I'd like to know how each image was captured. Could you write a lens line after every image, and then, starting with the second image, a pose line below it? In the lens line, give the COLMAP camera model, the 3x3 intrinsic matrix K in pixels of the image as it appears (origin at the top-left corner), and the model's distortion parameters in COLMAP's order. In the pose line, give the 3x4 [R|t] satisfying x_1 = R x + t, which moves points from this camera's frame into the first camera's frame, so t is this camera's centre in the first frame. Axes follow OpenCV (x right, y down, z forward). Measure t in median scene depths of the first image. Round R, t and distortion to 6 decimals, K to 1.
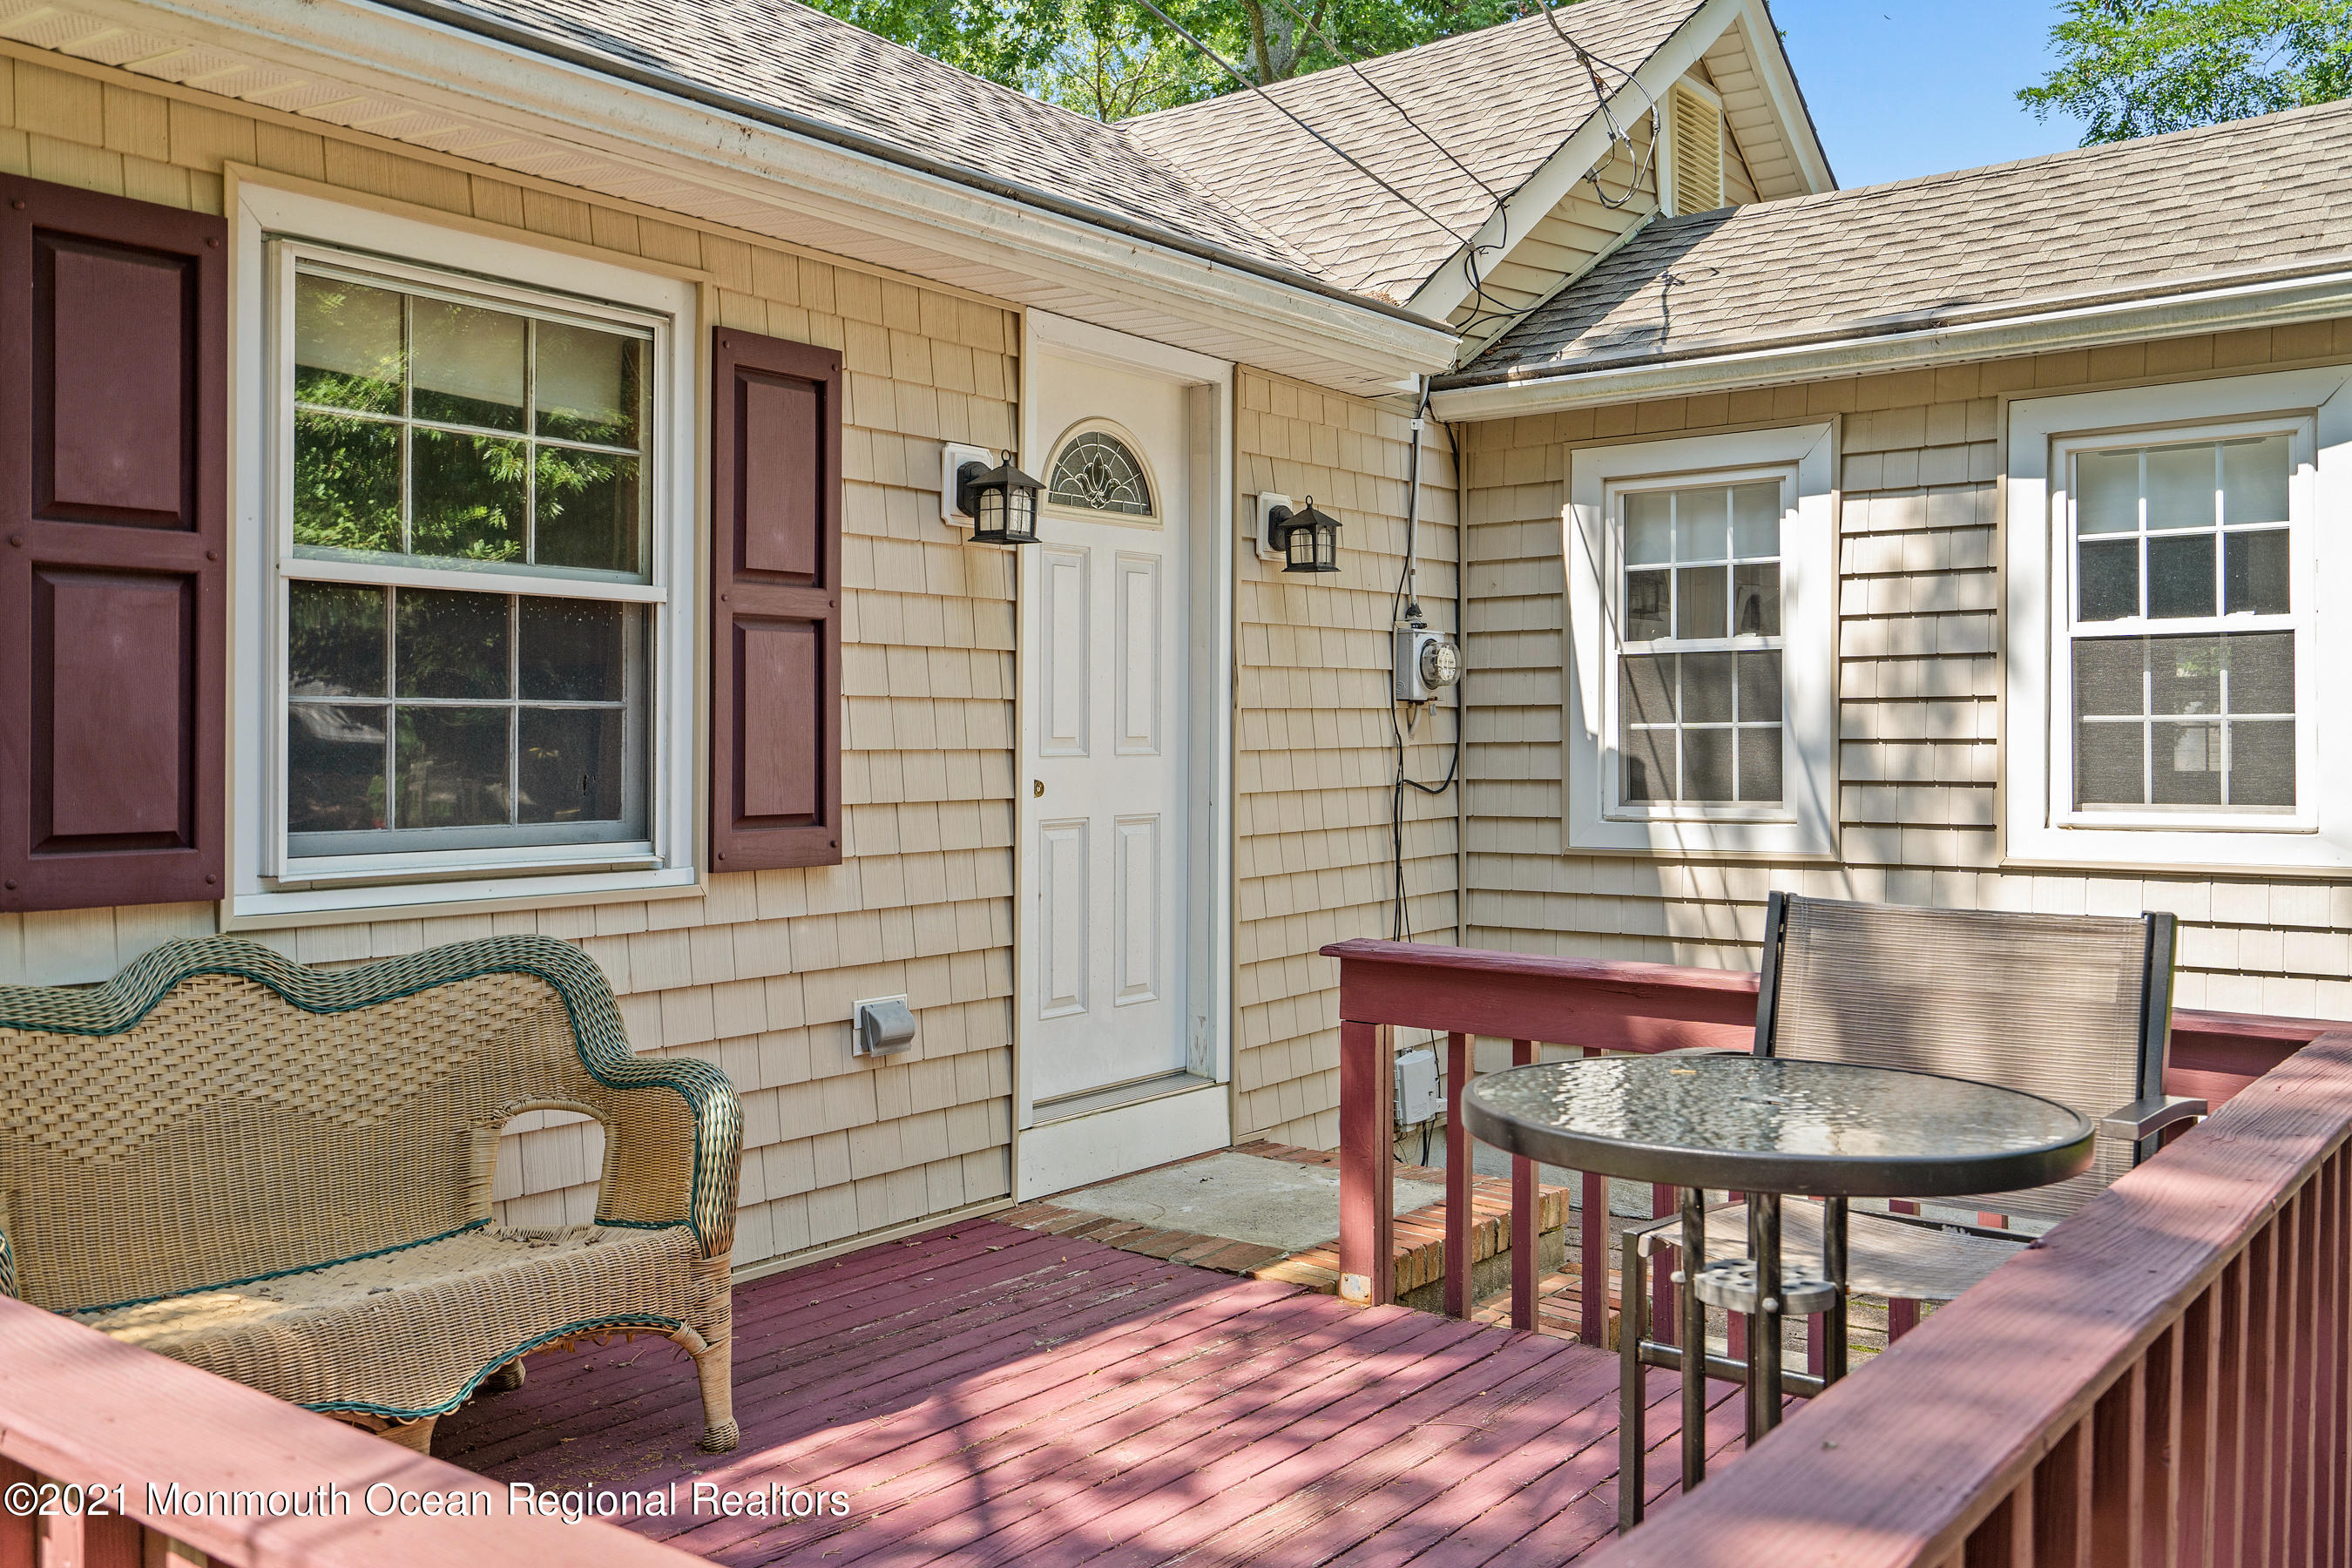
lens RADIAL K [[1989.4, 0, 1179.1], [0, 1989.4, 752.7], [0, 0, 1]] dist [0.001187, 0.000485]
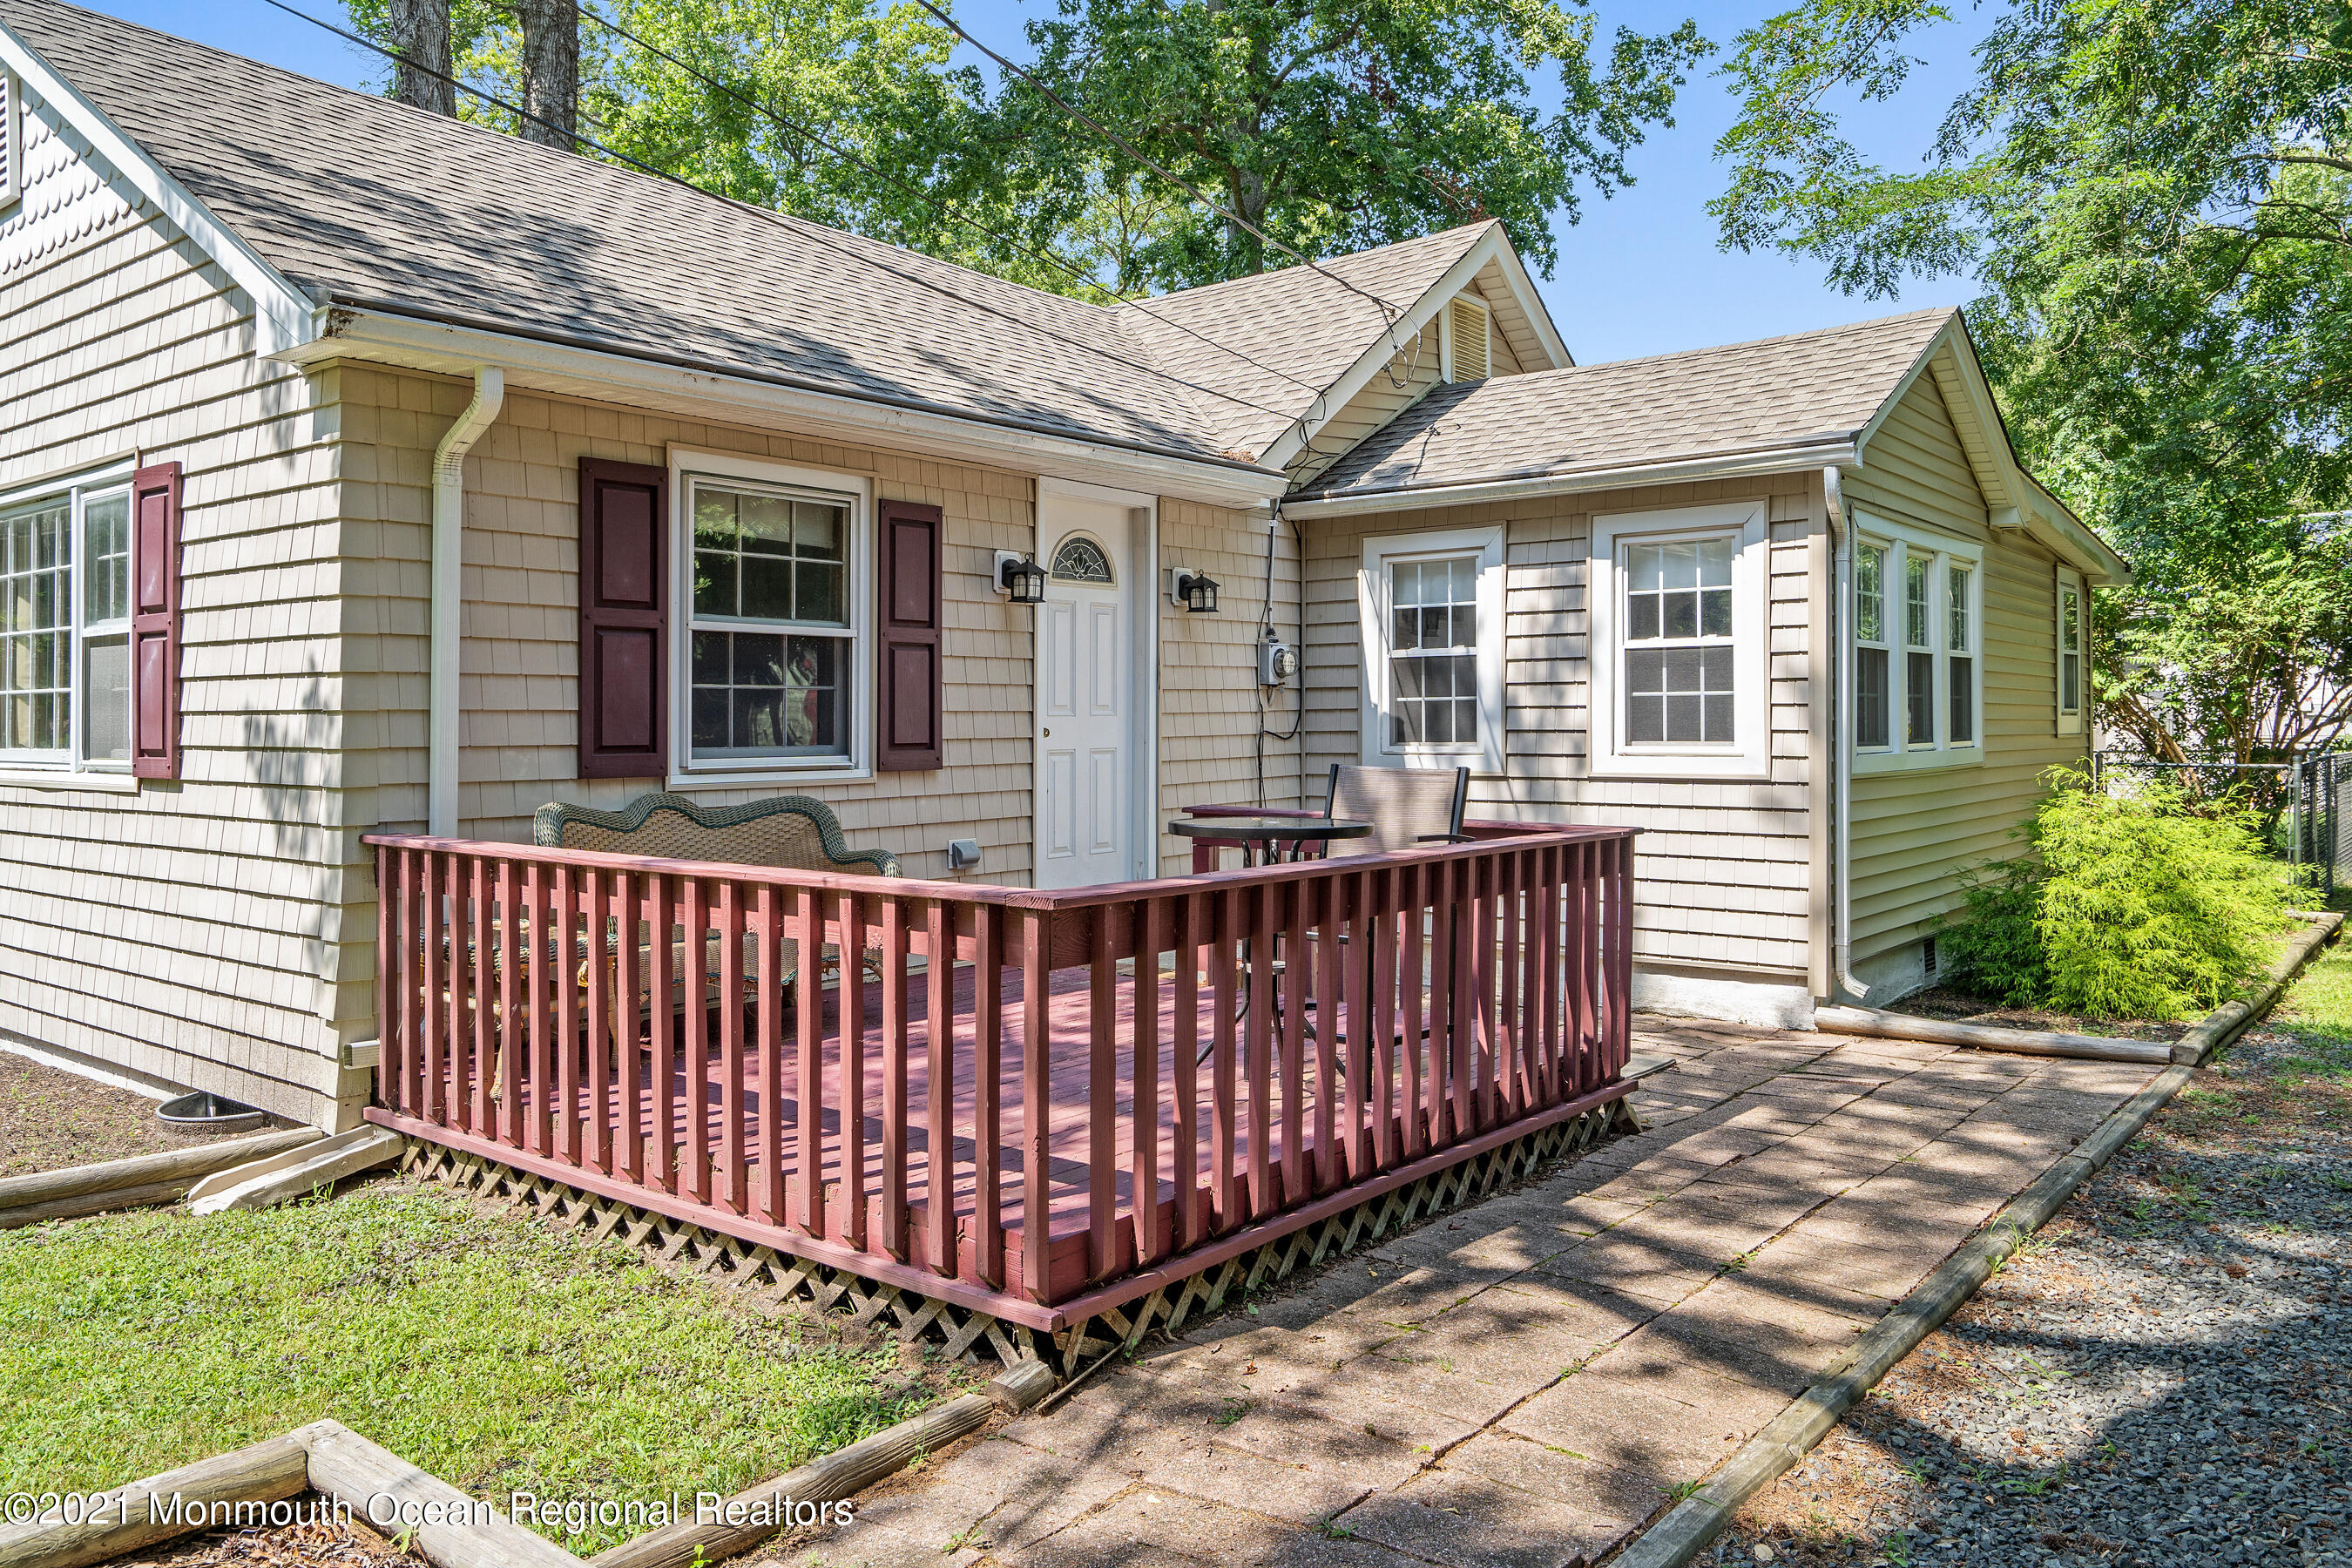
lens RADIAL K [[1661.3, 0, 1174.6], [0, 1661.3, 727.2], [0, 0, 1]] dist [-0.002301, 0.000165]
pose [[0.999881, -0.001752, -0.015306, 0.065570], [0.001749, 0.999998, -0.000227, 0.012188], [0.015307, 0.000201, 0.999883, -0.494517]]
